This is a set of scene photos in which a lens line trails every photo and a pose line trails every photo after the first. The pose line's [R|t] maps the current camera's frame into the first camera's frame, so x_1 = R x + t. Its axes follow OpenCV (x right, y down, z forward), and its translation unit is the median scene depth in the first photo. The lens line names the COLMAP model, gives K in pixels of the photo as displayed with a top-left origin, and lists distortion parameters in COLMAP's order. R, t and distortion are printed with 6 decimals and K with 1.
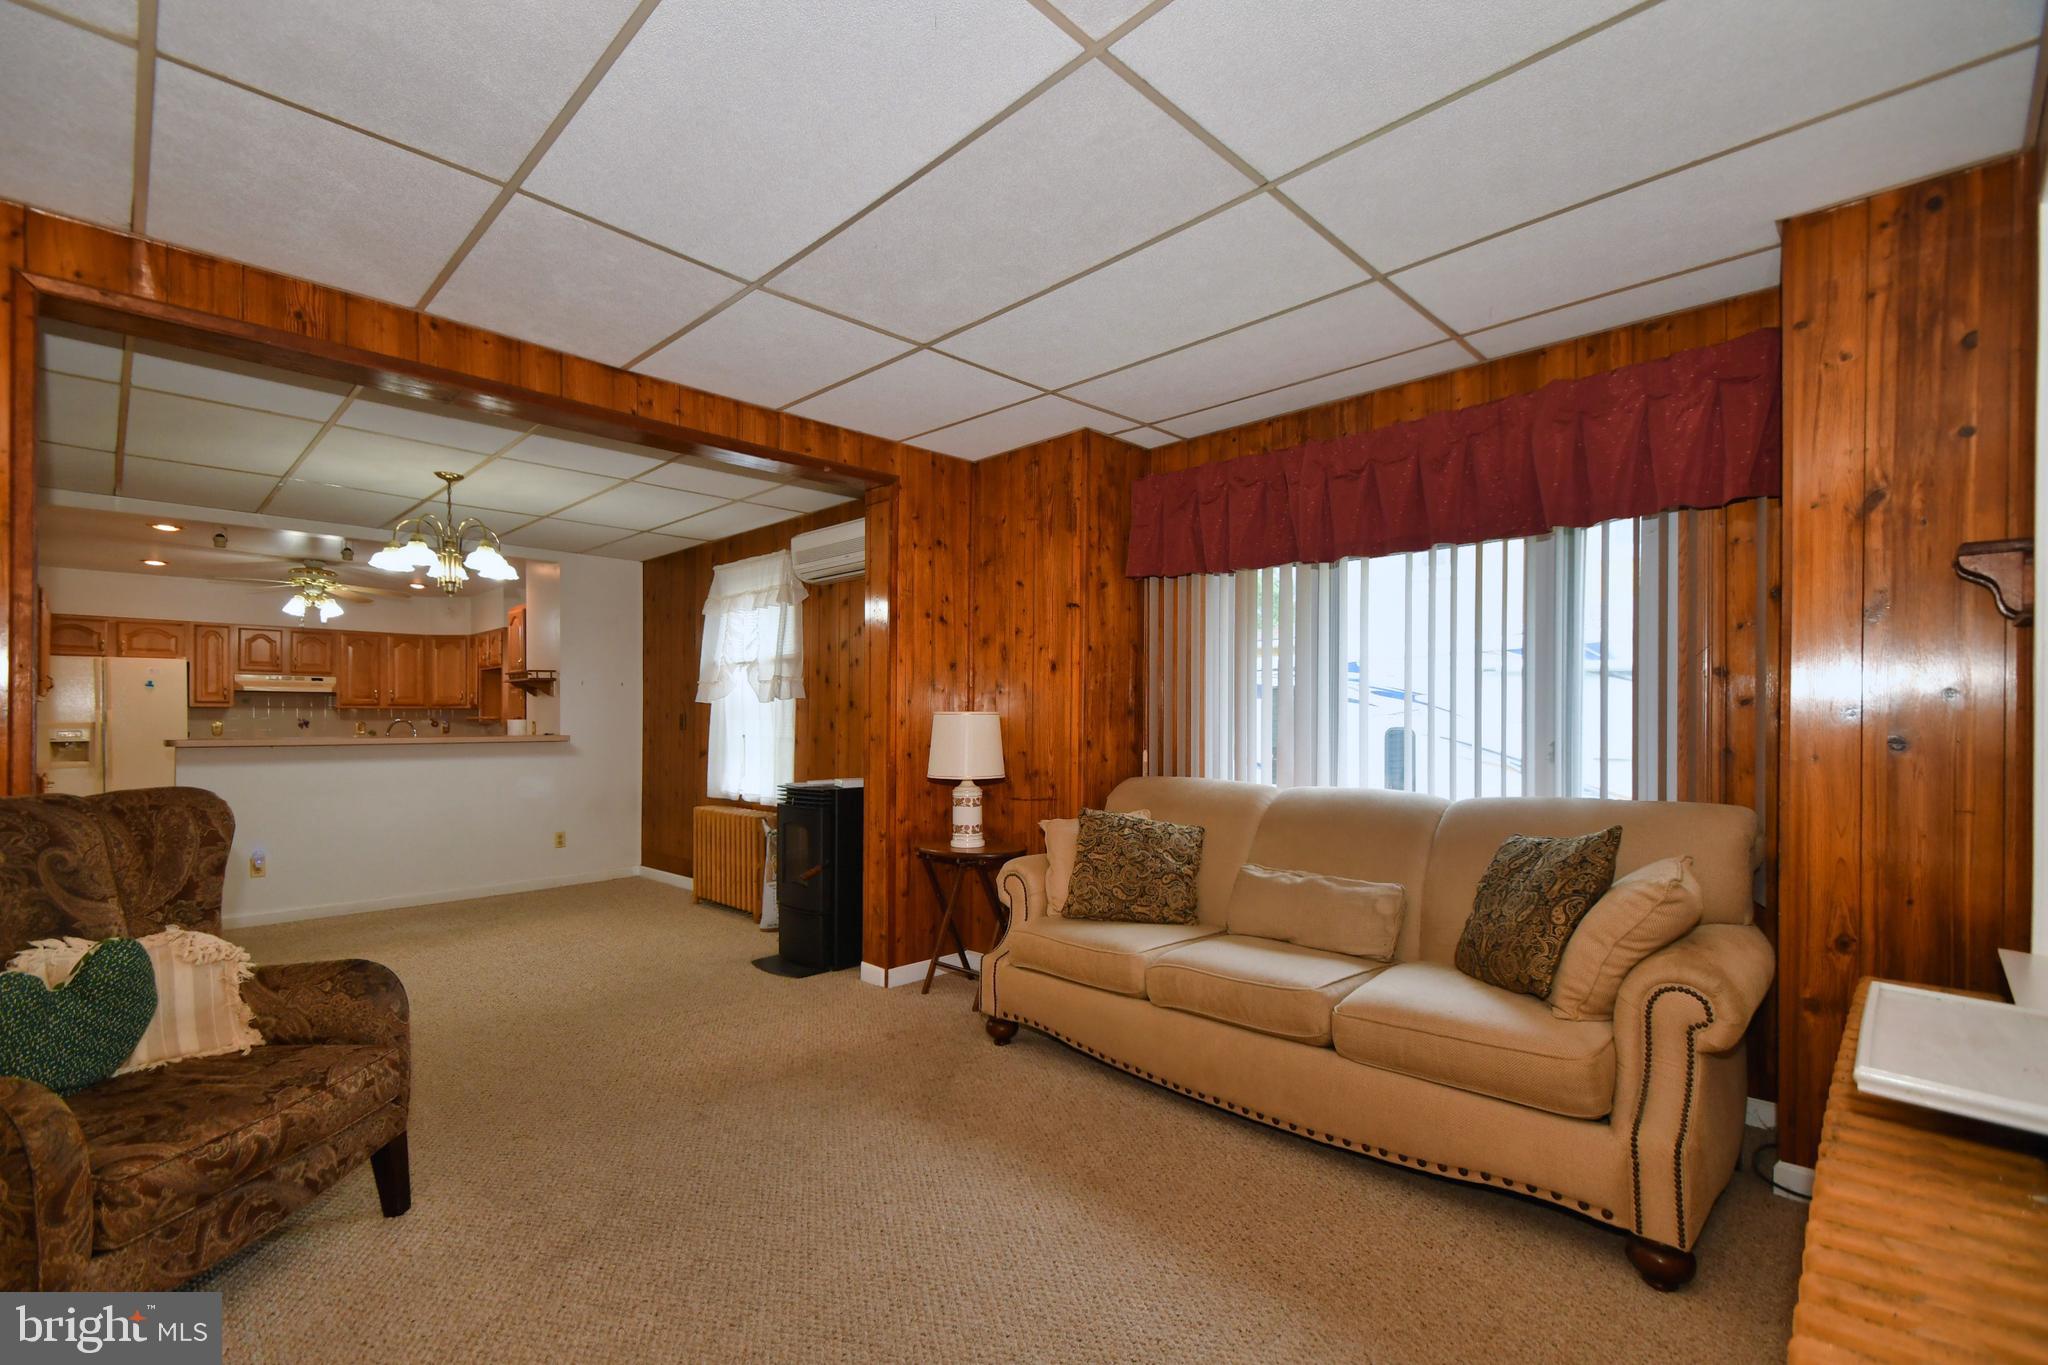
lens RADIAL K [[896.2, 0, 1004.9], [0, 896.2, 720.3], [0, 0, 1]] dist [0.027097, -0.015599]
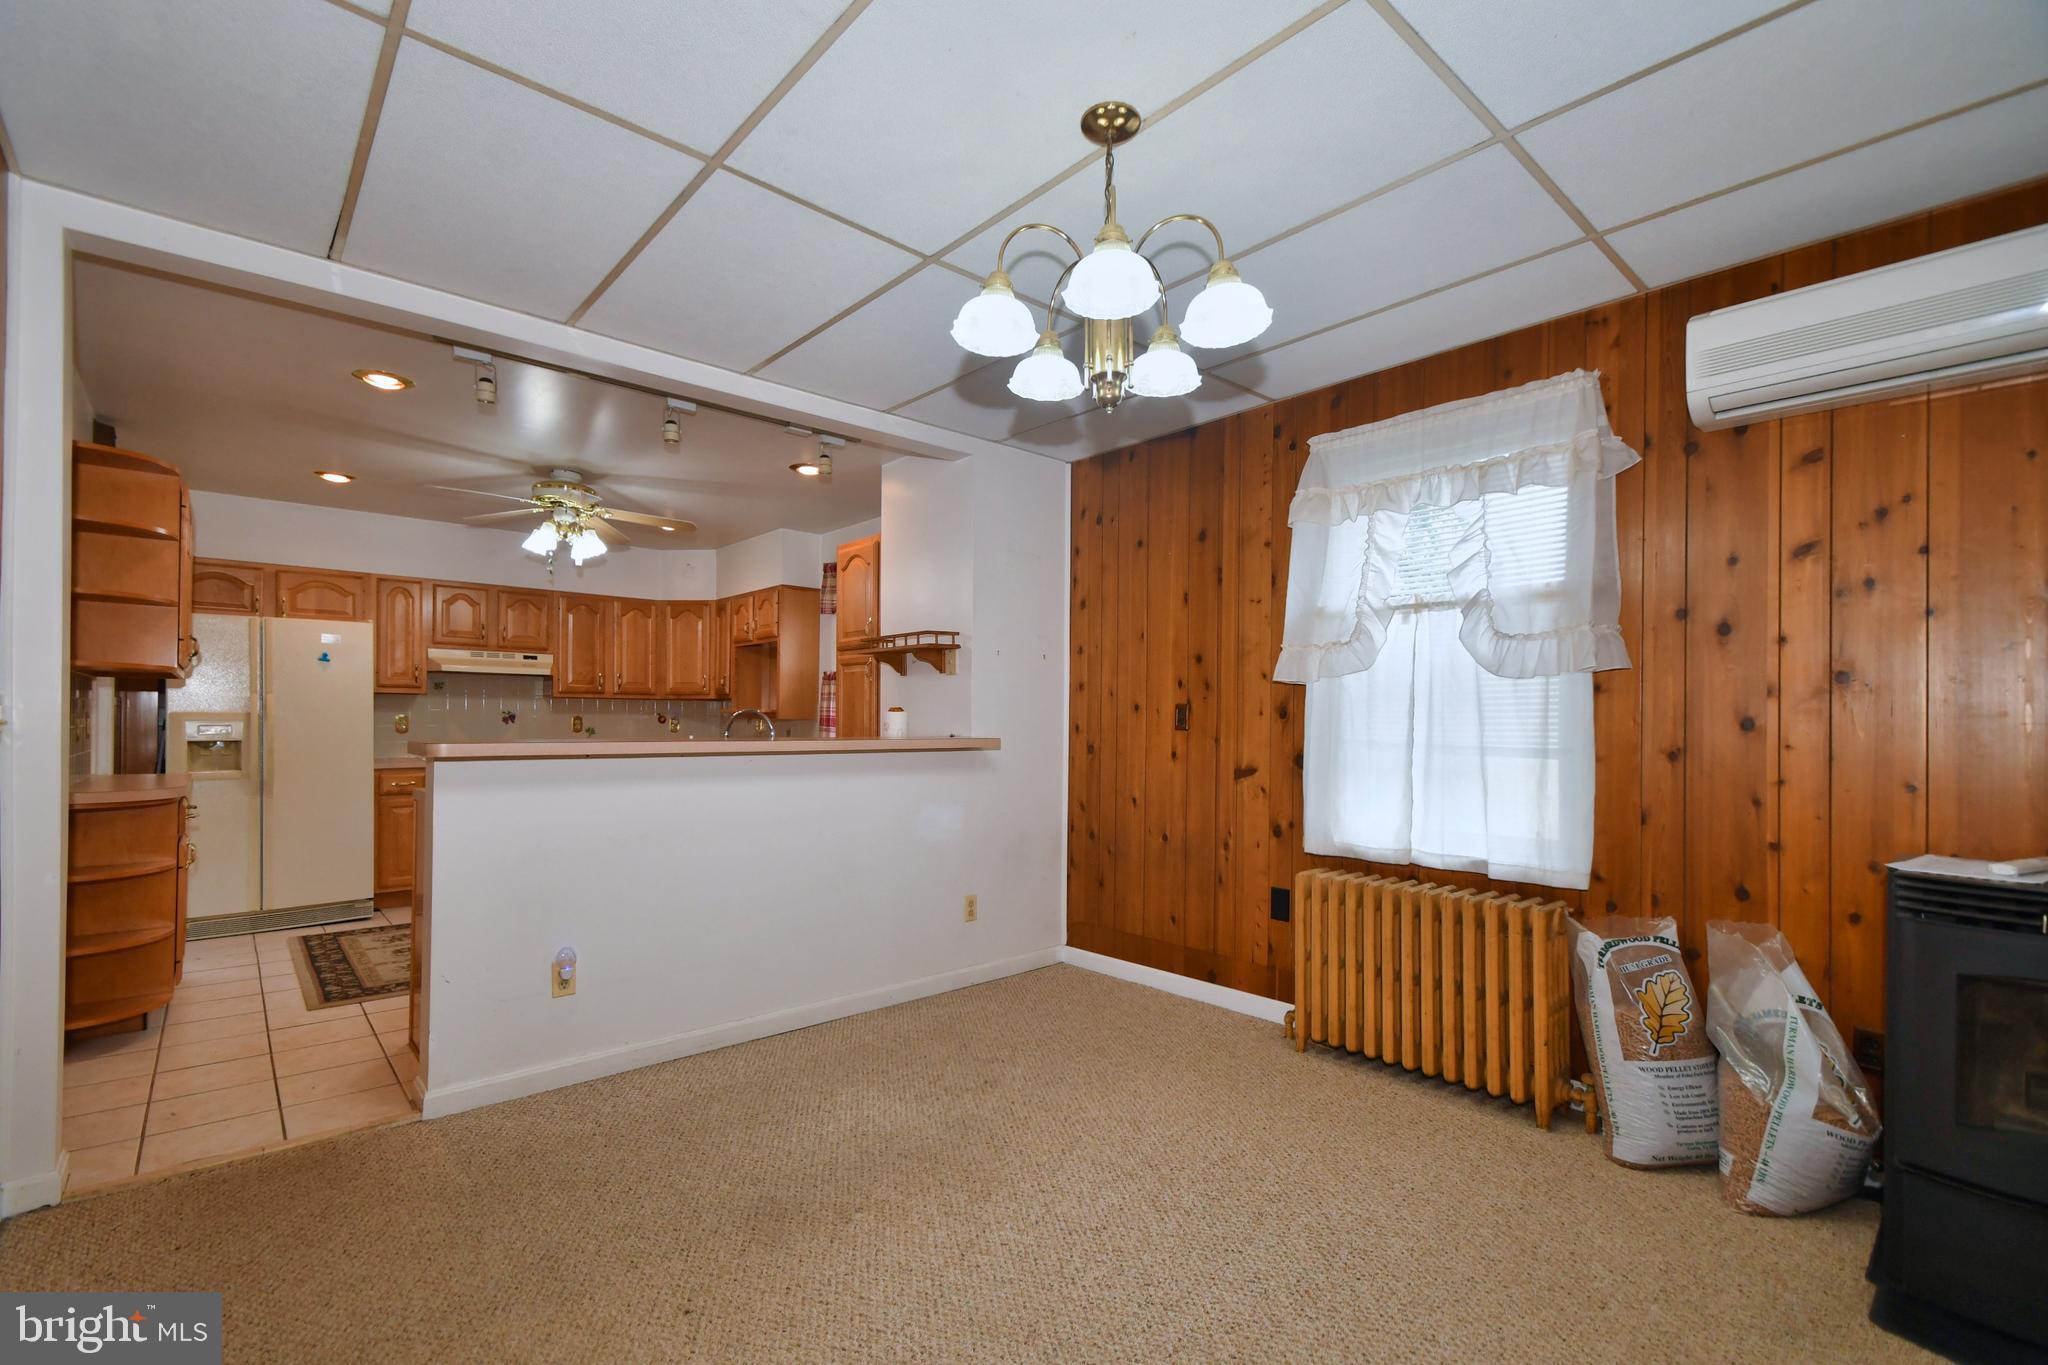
lens RADIAL K [[896.2, 0, 1008.5], [0, 896.2, 723.2], [0, 0, 1]] dist [0.027097, -0.015599]
pose [[0.997919, 0.007681, -0.064028, -0.426910], [-0.007630, 0.999970, 0.001032, 0.005637], [0.064034, -0.000541, 0.997948, 0.389284]]
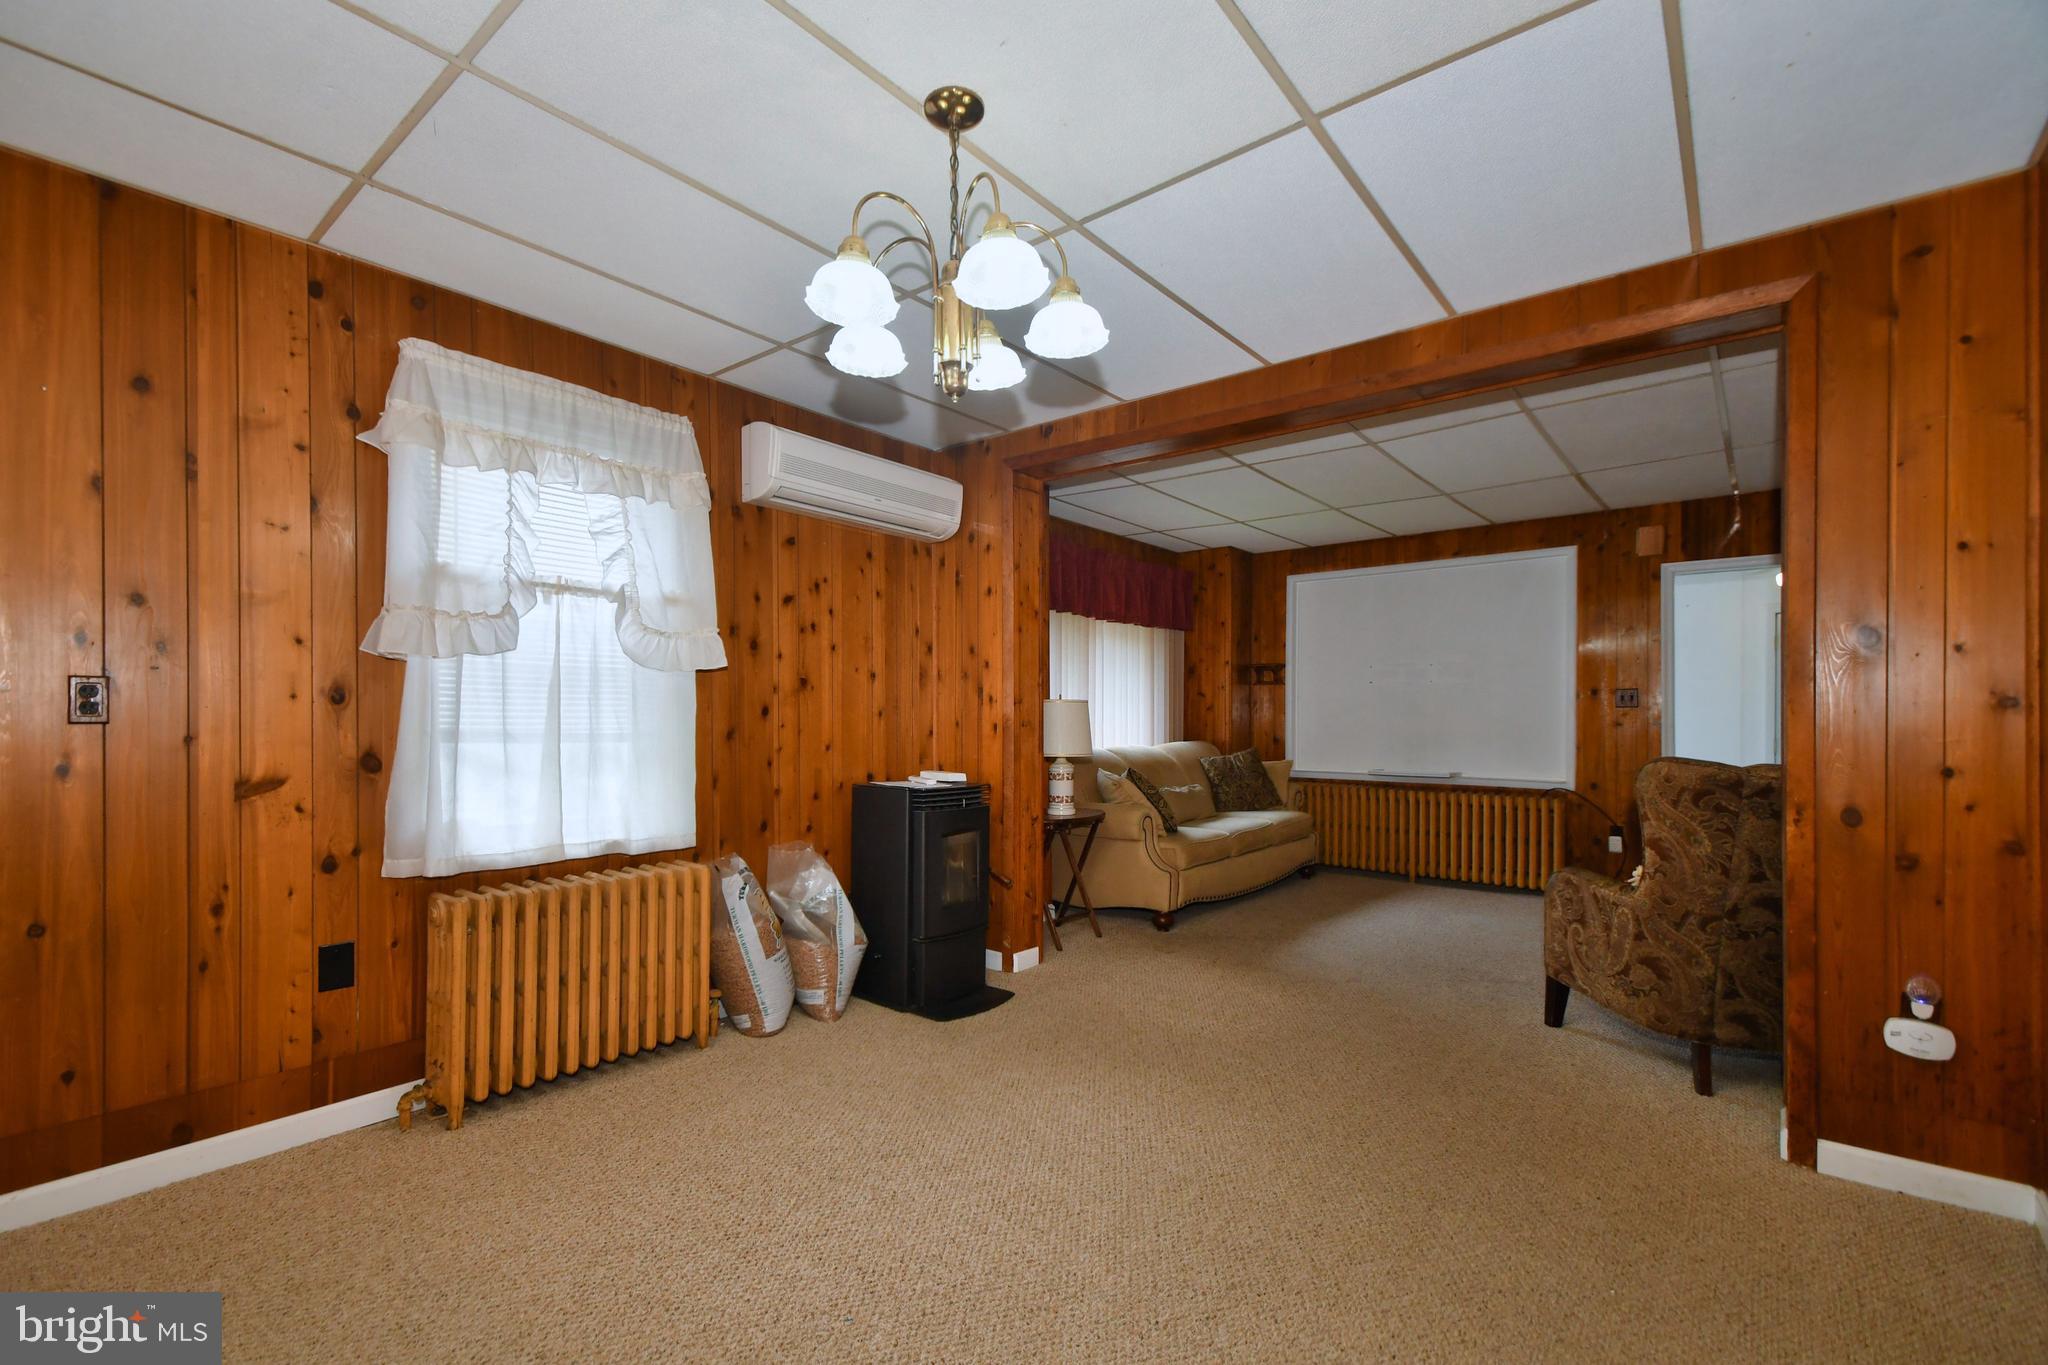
lens RADIAL K [[896.2, 0, 995.4], [0, 896.2, 716.5], [0, 0, 1]] dist [0.027097, -0.015599]
pose [[-0.086828, -0.000435, 0.996223, -0.699572], [-0.002375, 0.999997, 0.000230, 0.006721], [-0.996220, -0.002346, -0.086829, 0.685959]]
